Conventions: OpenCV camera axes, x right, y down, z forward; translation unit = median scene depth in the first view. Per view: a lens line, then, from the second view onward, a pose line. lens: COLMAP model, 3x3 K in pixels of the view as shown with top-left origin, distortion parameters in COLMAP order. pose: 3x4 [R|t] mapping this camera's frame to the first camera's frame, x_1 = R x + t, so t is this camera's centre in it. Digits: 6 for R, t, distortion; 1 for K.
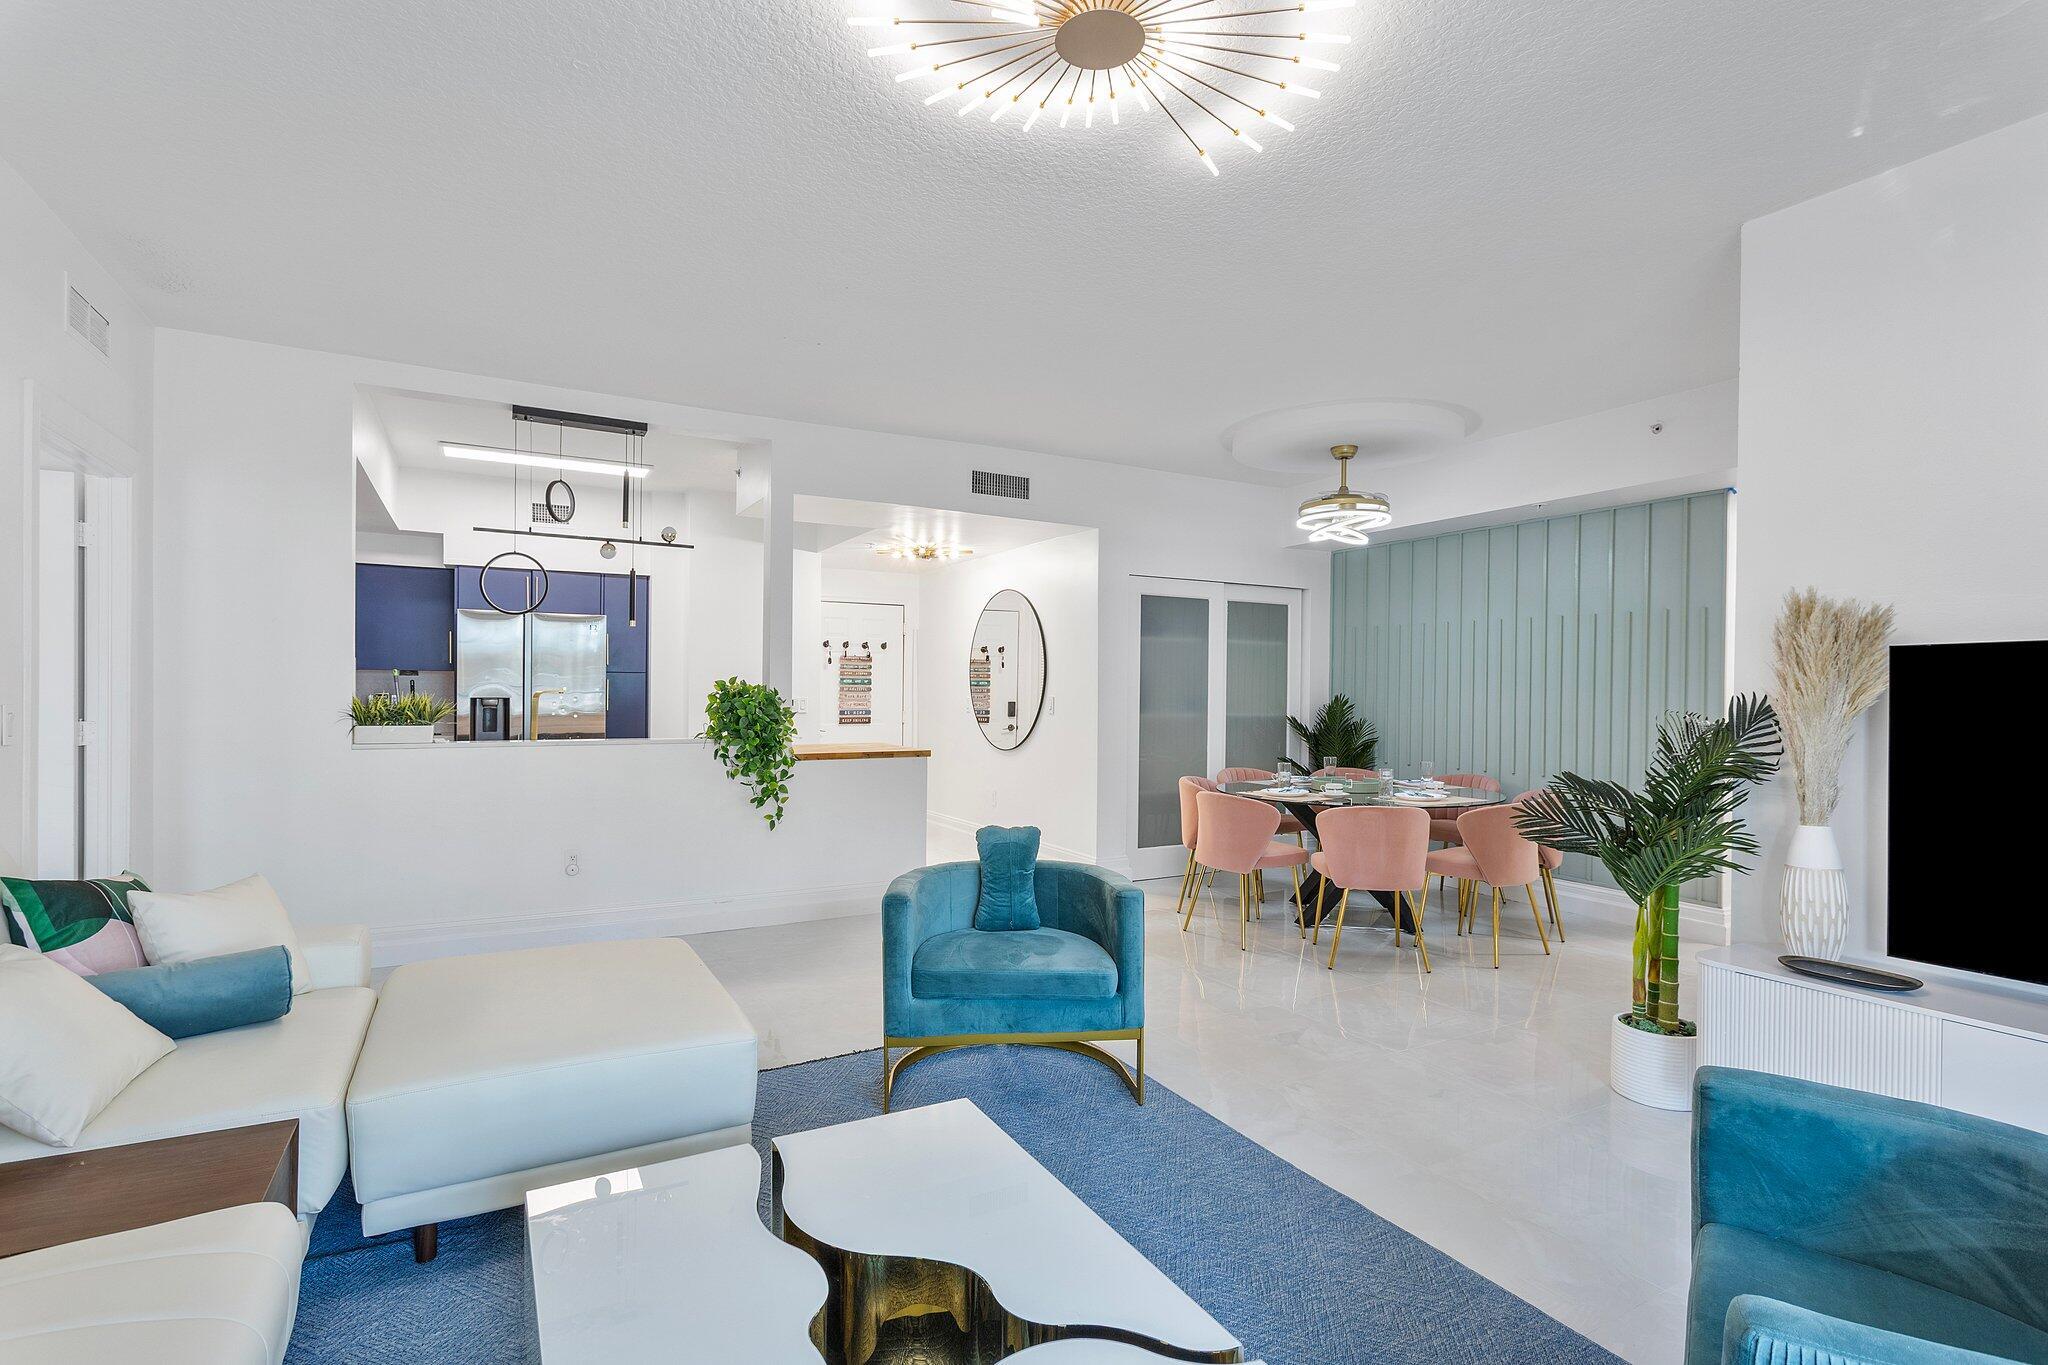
lens RADIAL K [[972.7, 0, 1027.7], [0, 972.7, 690.9], [0, 0, 1]] dist [-0.001695, 0.001626]
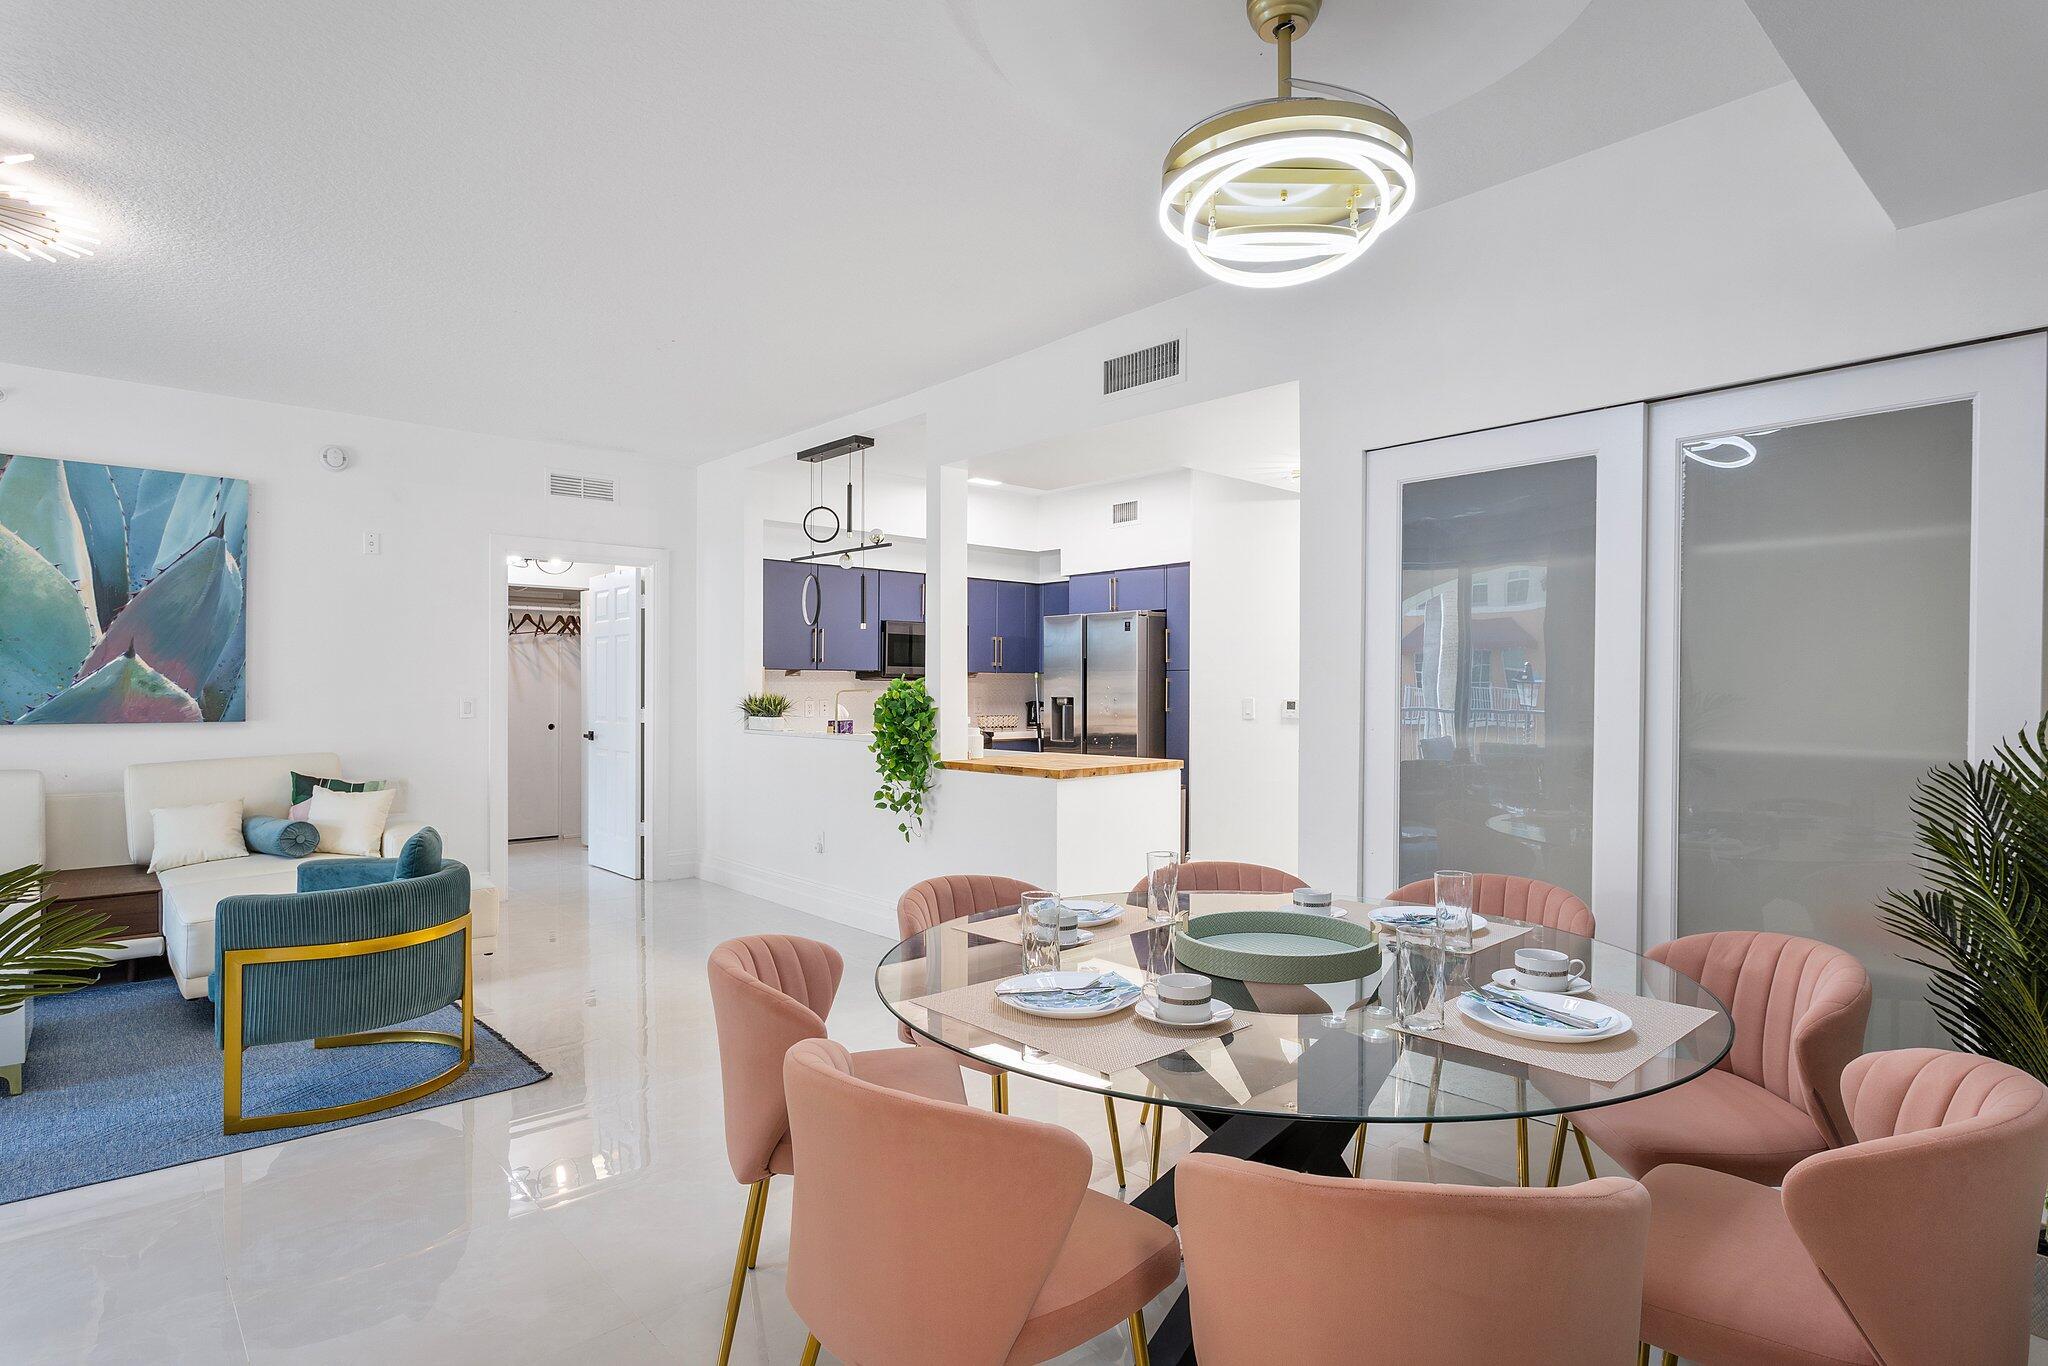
lens RADIAL K [[1075.4, 0, 1014.2], [0, 1075.4, 690.8], [0, 0, 1]] dist [-0.000924, 0.000397]
pose [[0.208996, -0.004006, -0.977908, 0.590420], [0.001605, 0.999992, -0.003753, 0.004170], [0.977915, -0.000785, 0.209001, 0.701538]]
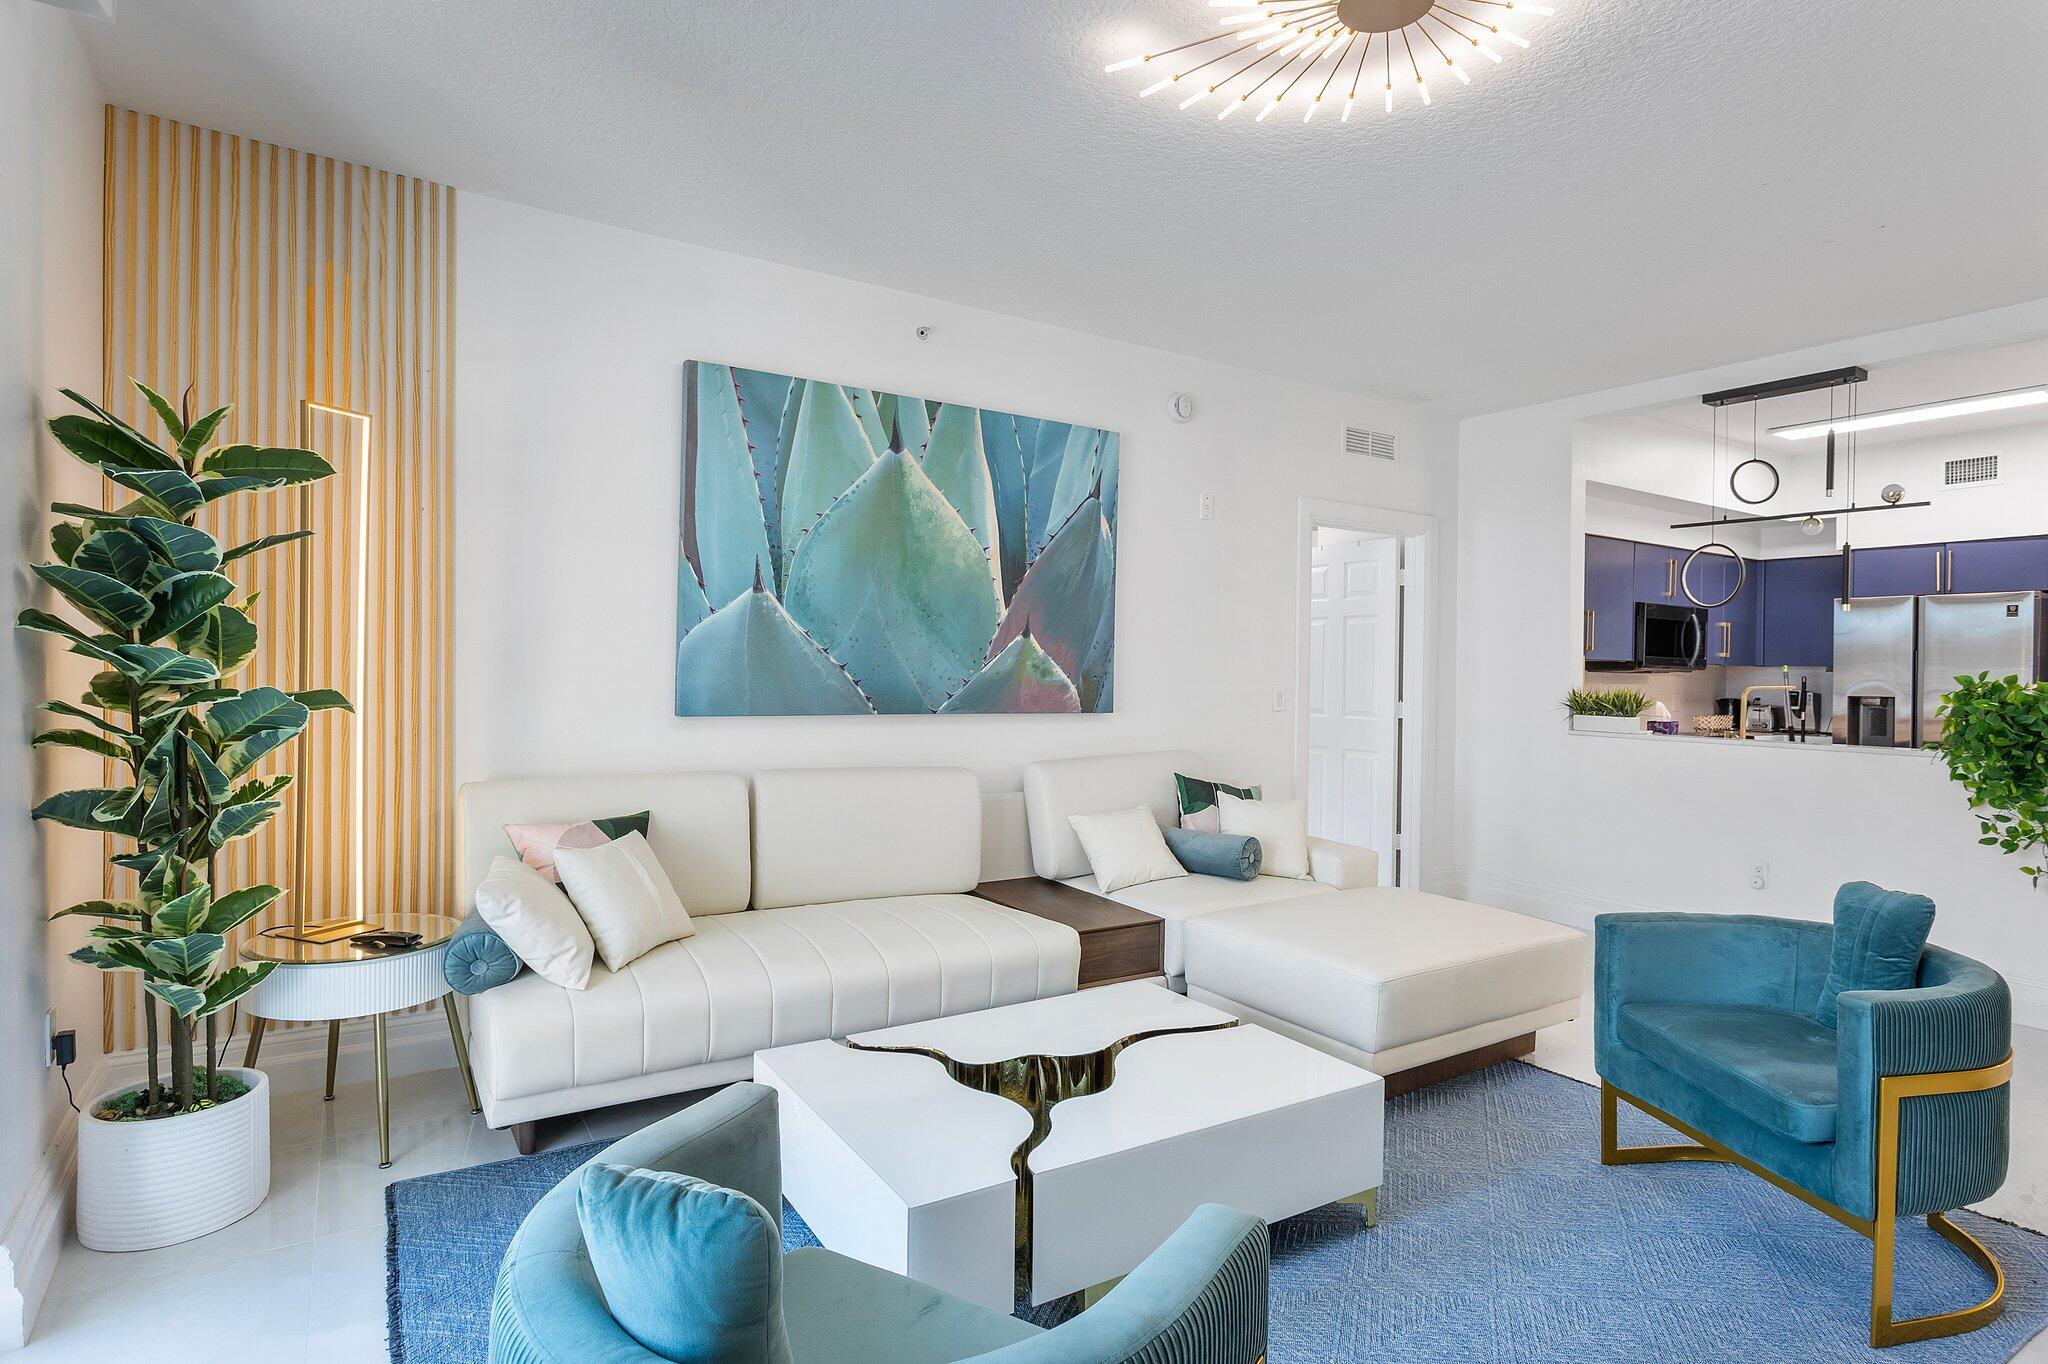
lens RADIAL K [[1061.7, 0, 1024.0], [0, 1061.7, 682.0], [0, 0, 1]] dist [-0.018835, 0.000107]
pose [[0.051691, 0.004907, -0.998651, 0.352108], [-0.014999, 0.999879, 0.004137, 0.001297], [0.998550, 0.014764, 0.051758, 0.189251]]
